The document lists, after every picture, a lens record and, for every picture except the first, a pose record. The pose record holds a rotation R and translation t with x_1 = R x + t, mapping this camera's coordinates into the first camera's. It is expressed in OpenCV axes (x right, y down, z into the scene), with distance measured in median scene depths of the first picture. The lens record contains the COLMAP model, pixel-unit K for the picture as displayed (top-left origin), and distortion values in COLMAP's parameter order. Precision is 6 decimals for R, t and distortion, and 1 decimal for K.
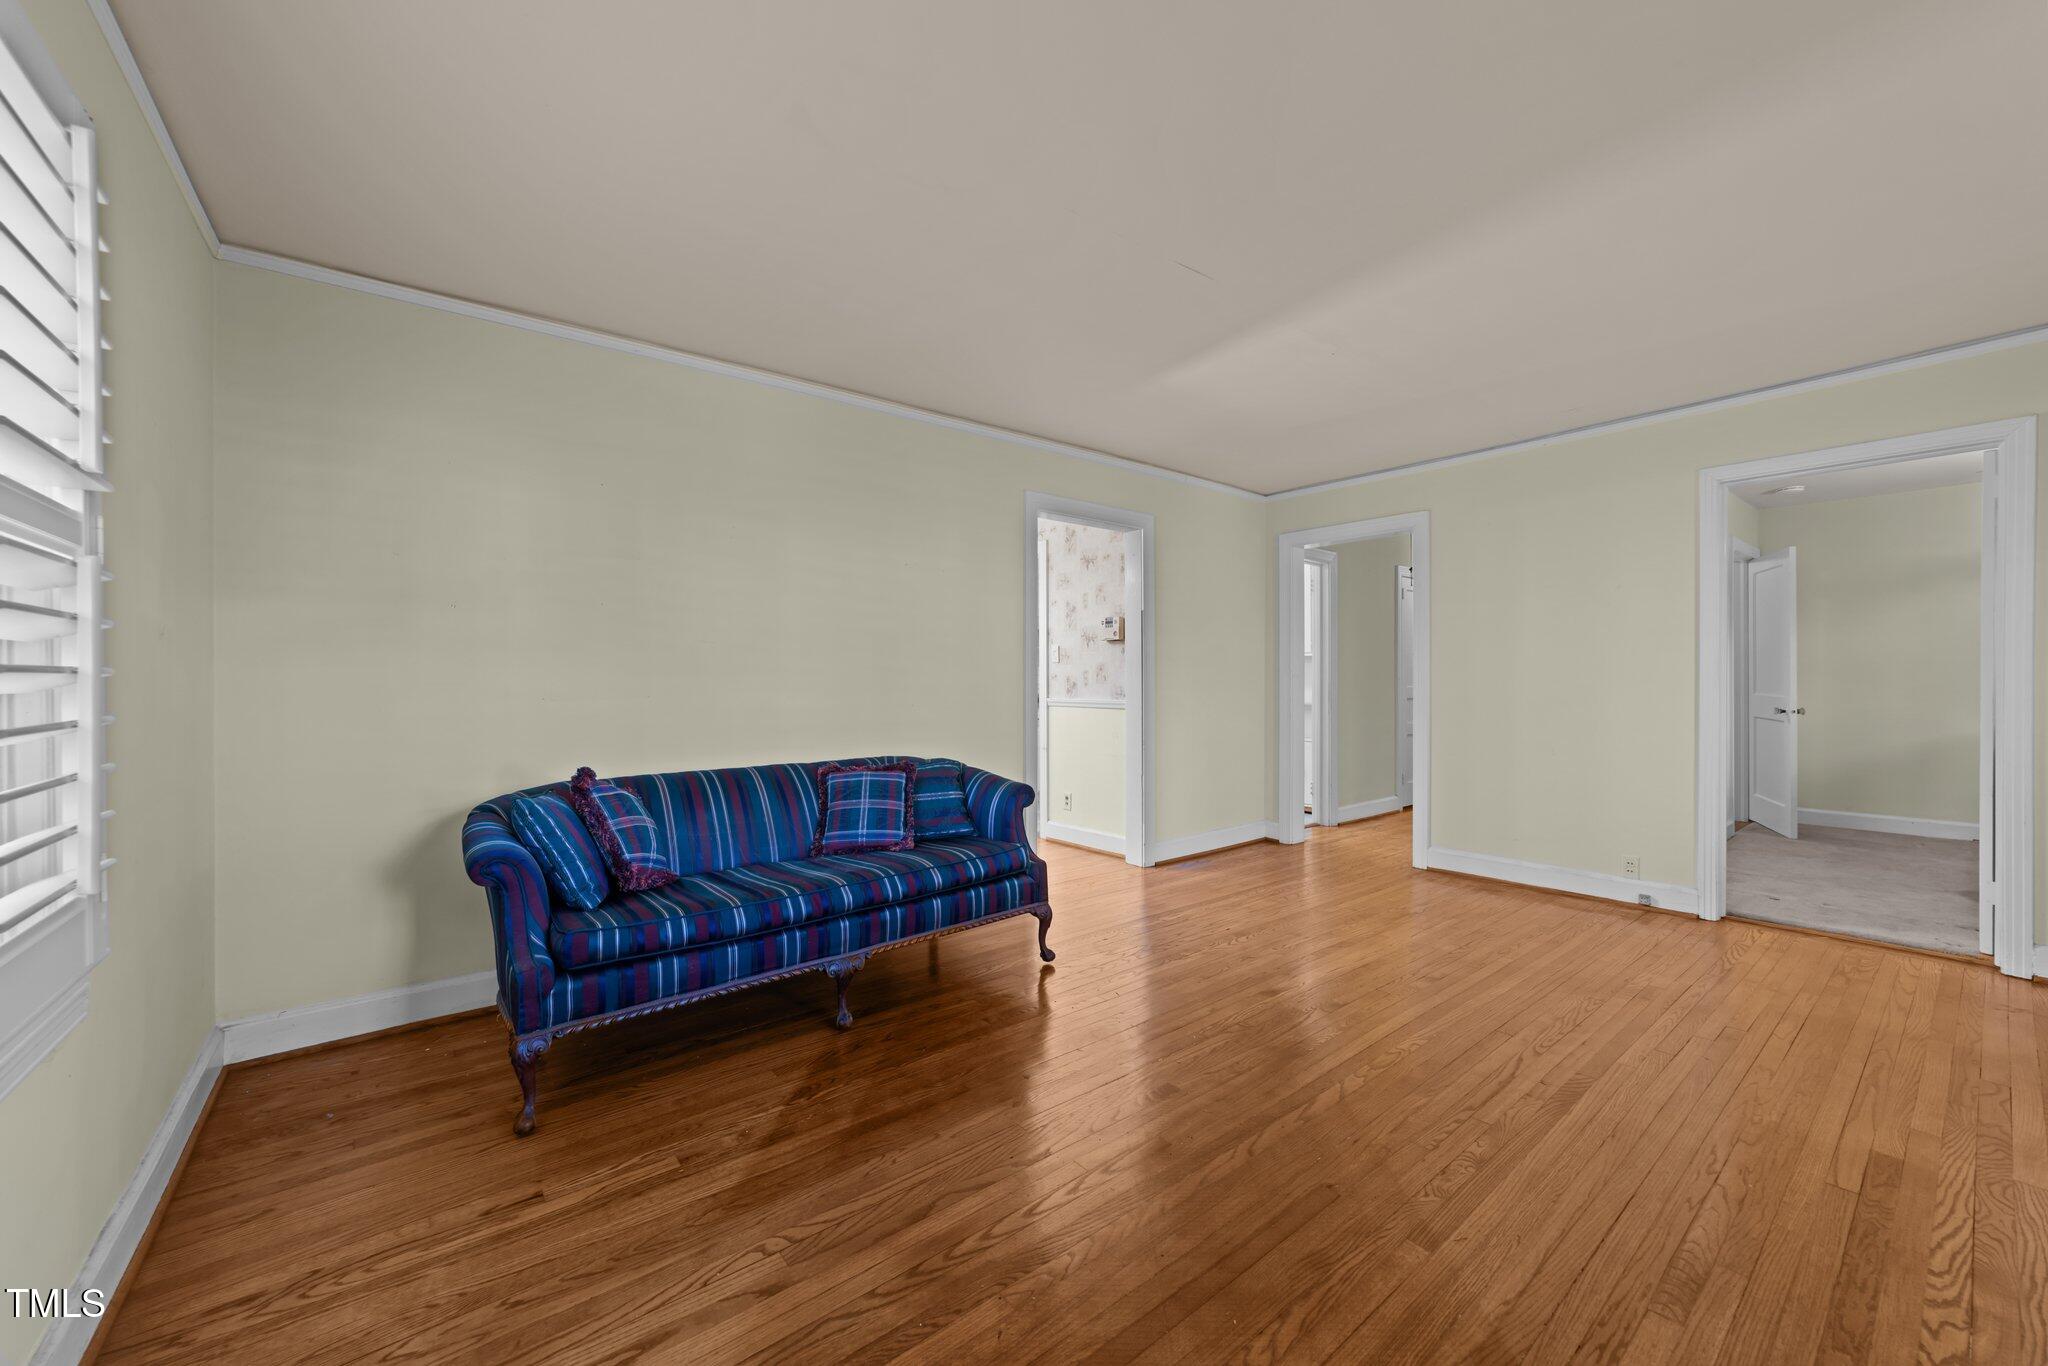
lens RADIAL K [[779.4, 0, 1021.8], [0, 779.4, 689.6], [0, 0, 1]] dist [-0.014370, 0.006969]
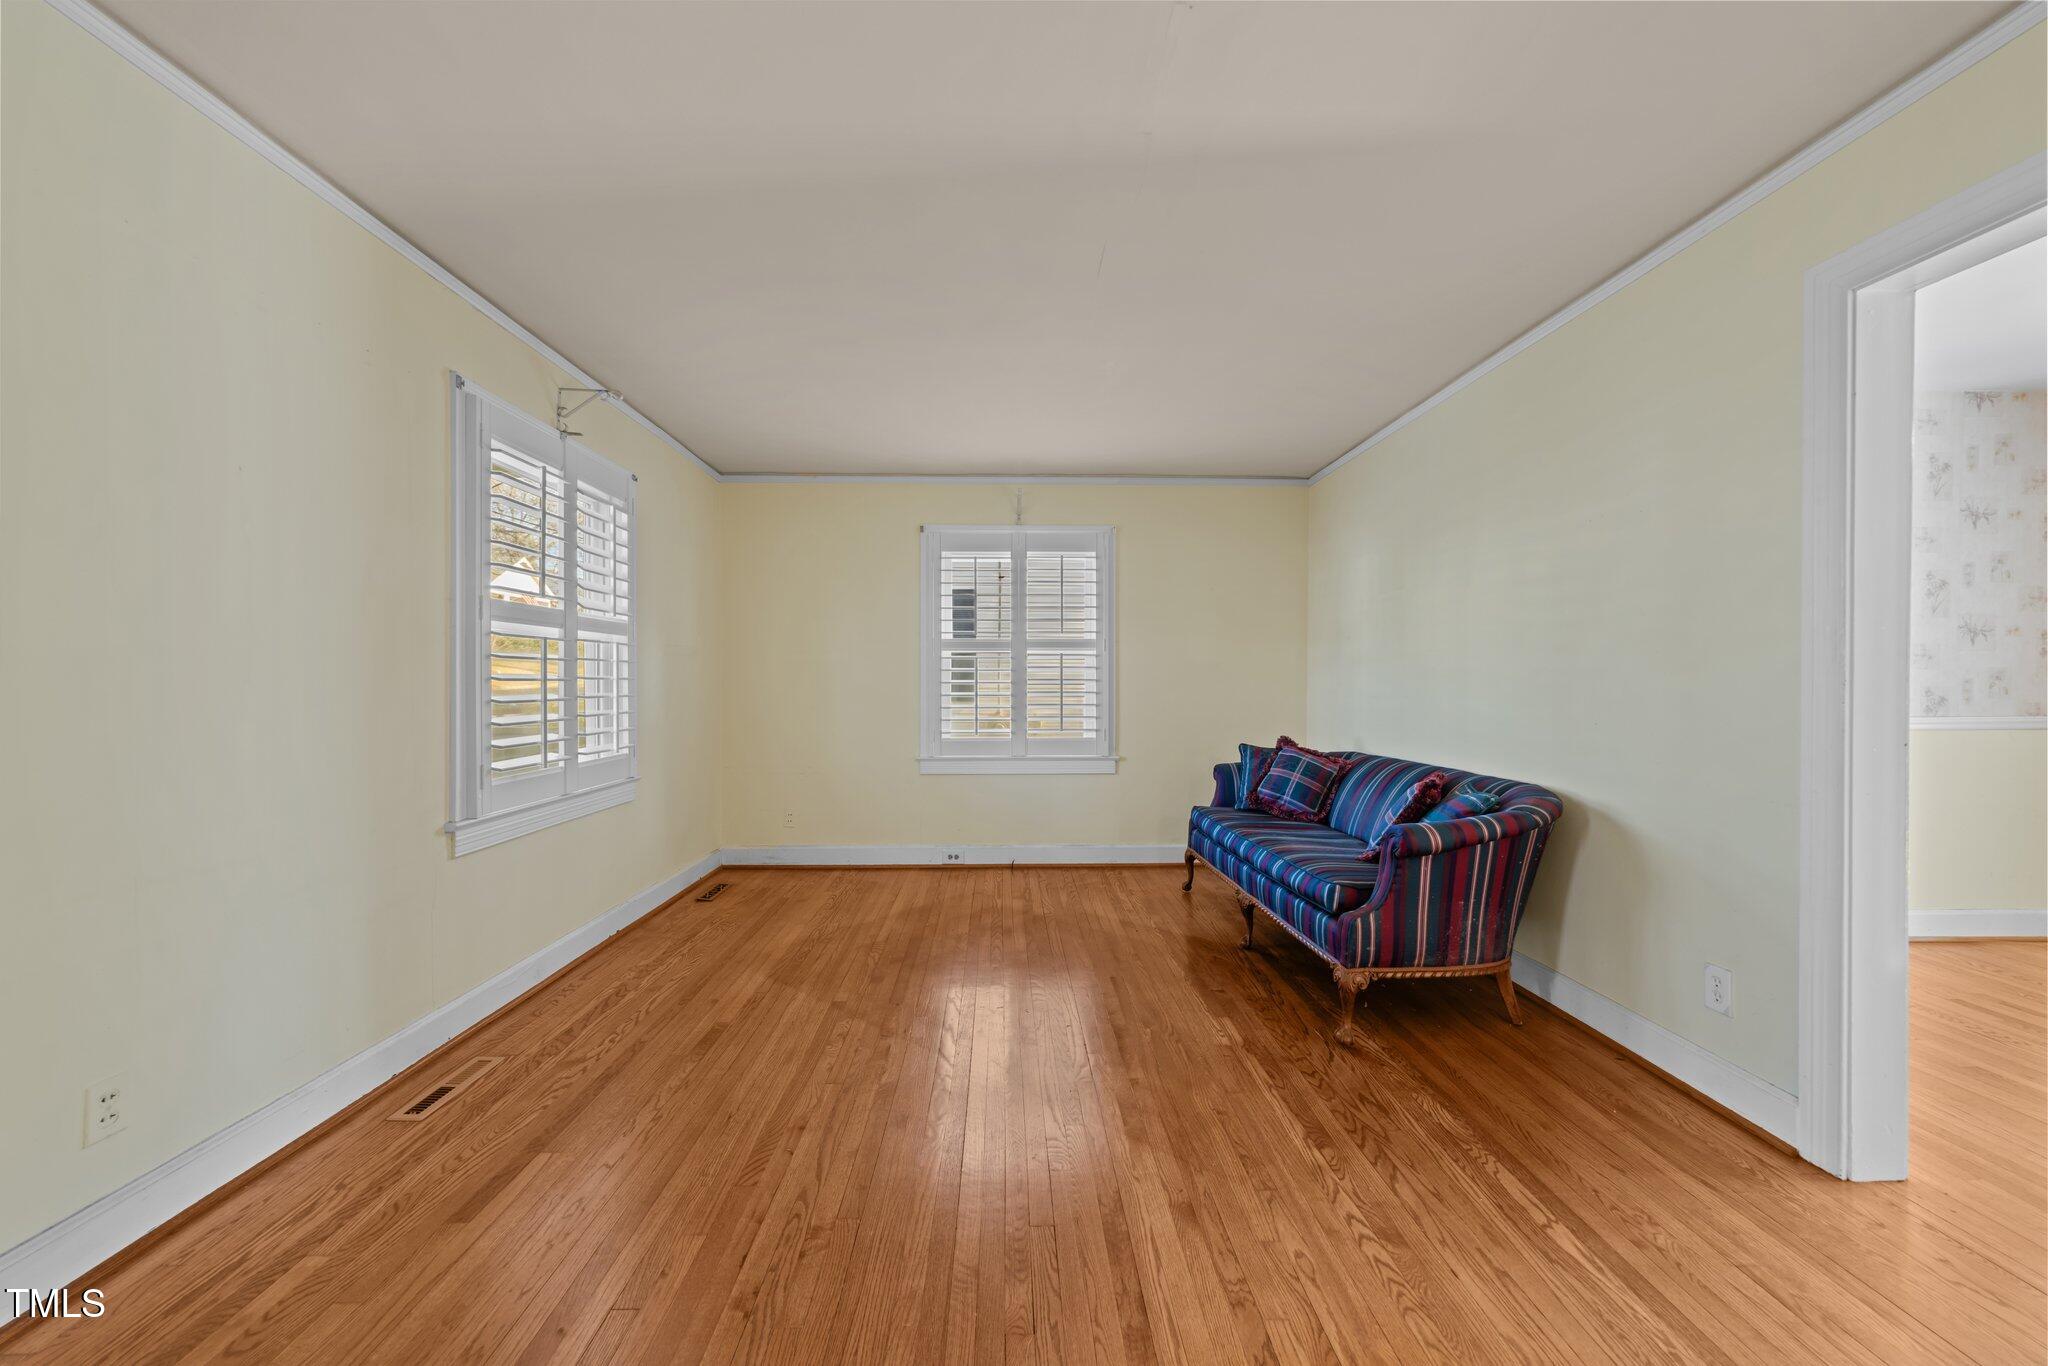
lens RADIAL K [[779.4, 0, 1021.8], [0, 779.4, 689.6], [0, 0, 1]] dist [-0.014370, 0.006969]
pose [[-0.602965, 0.009493, -0.797711, 0.818753], [-0.010306, 0.999753, 0.019687, -0.018854], [0.797701, 0.020092, -0.602718, 1.168256]]
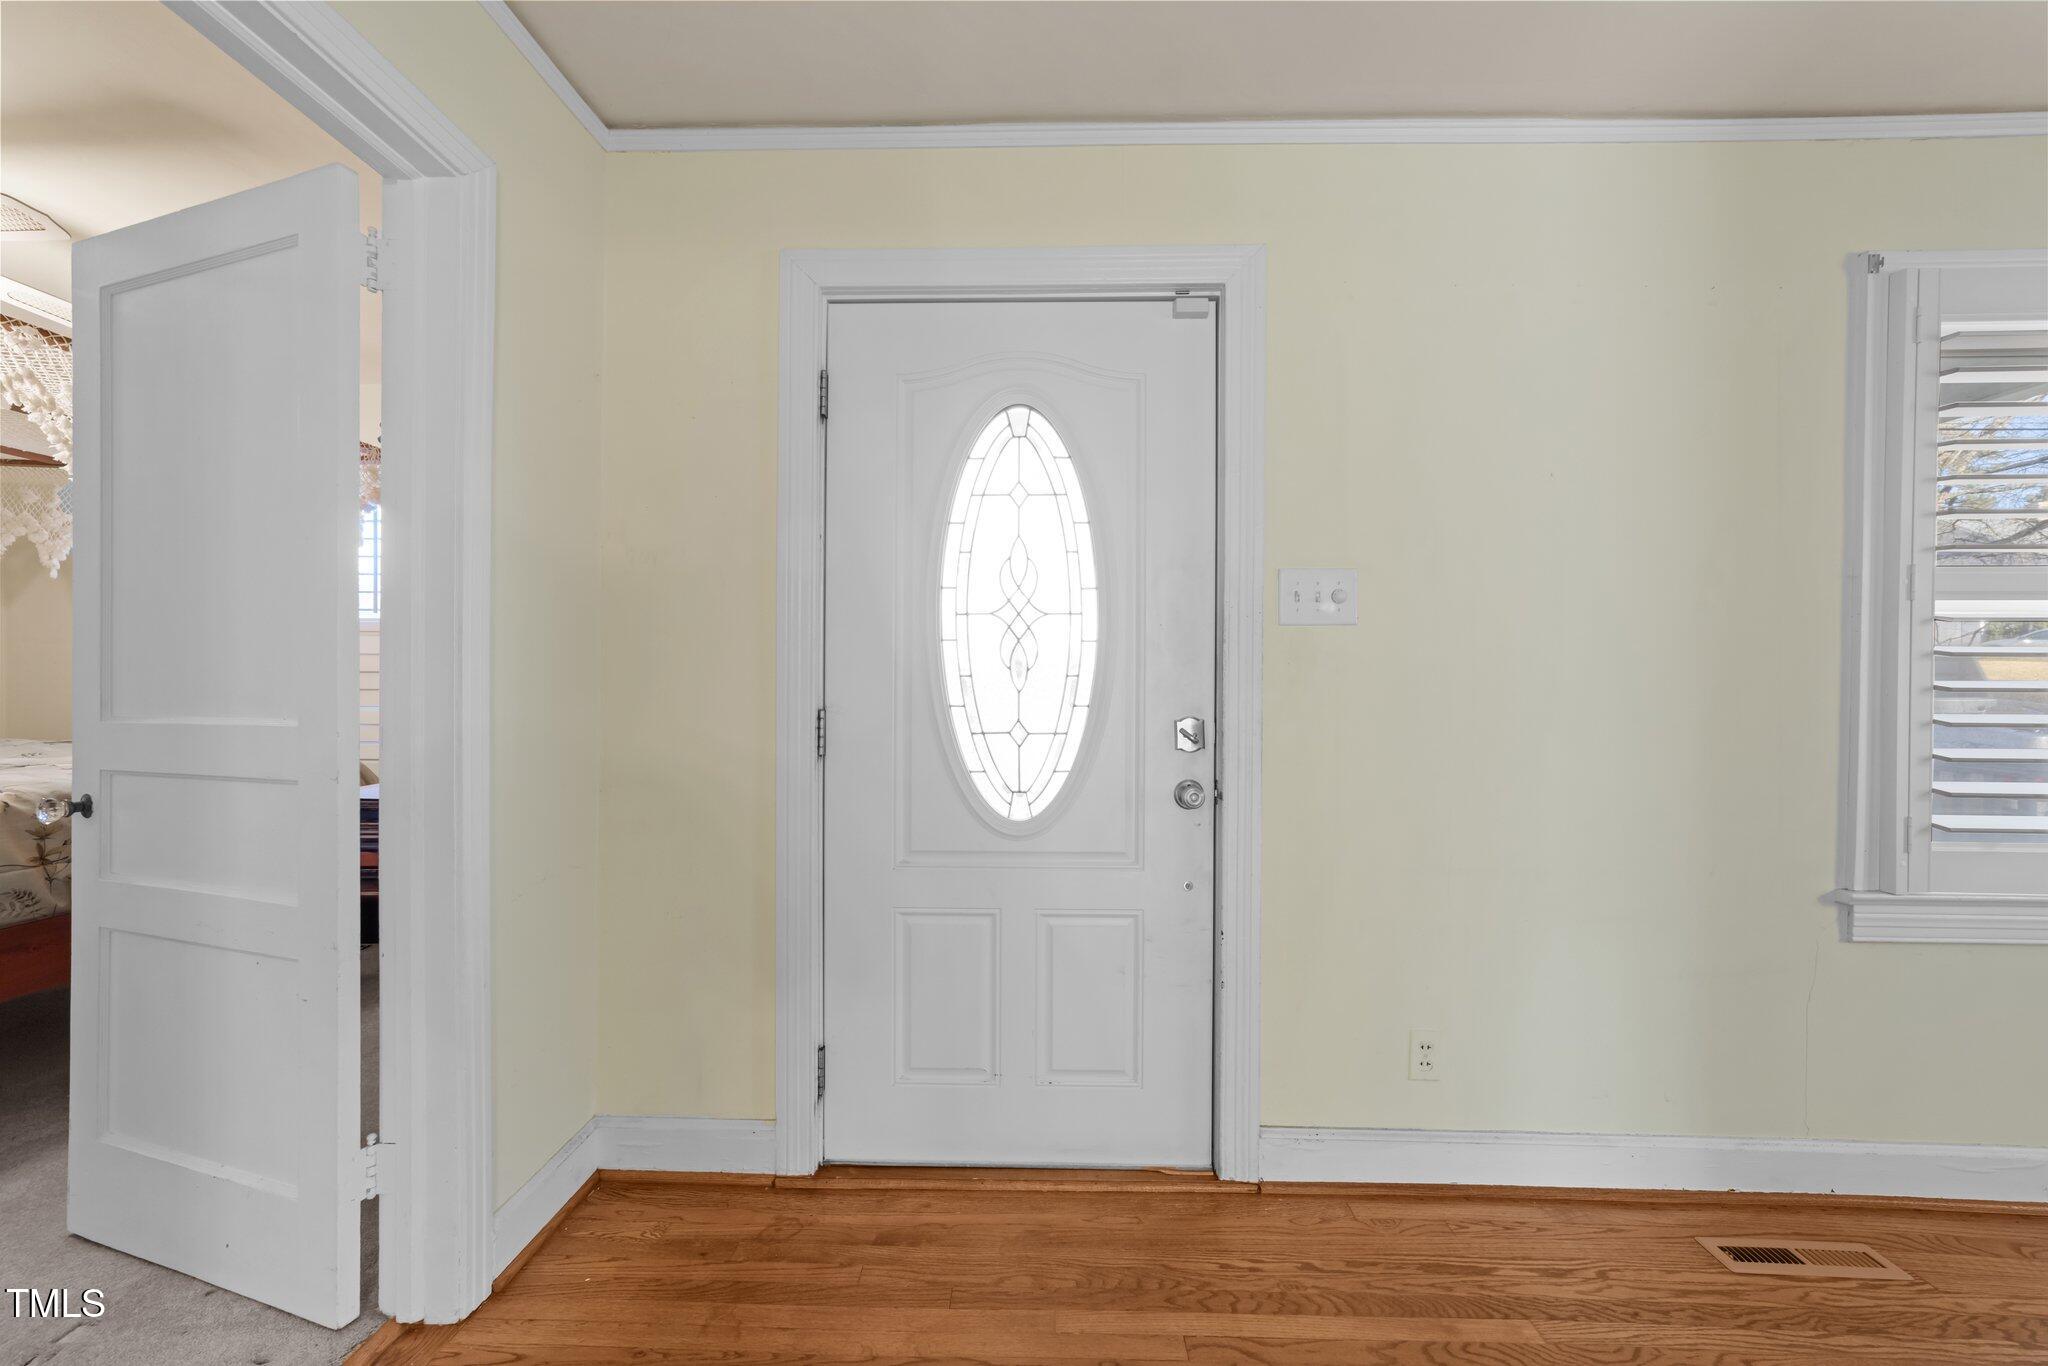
lens RADIAL K [[779.4, 0, 1021.8], [0, 779.4, 689.6], [0, 0, 1]] dist [-0.014370, 0.006969]
pose [[-0.770551, -0.007426, 0.637335, 0.652773], [0.003575, 0.999866, 0.015971, -0.018910], [-0.637369, 0.014585, -0.770421, 1.048941]]
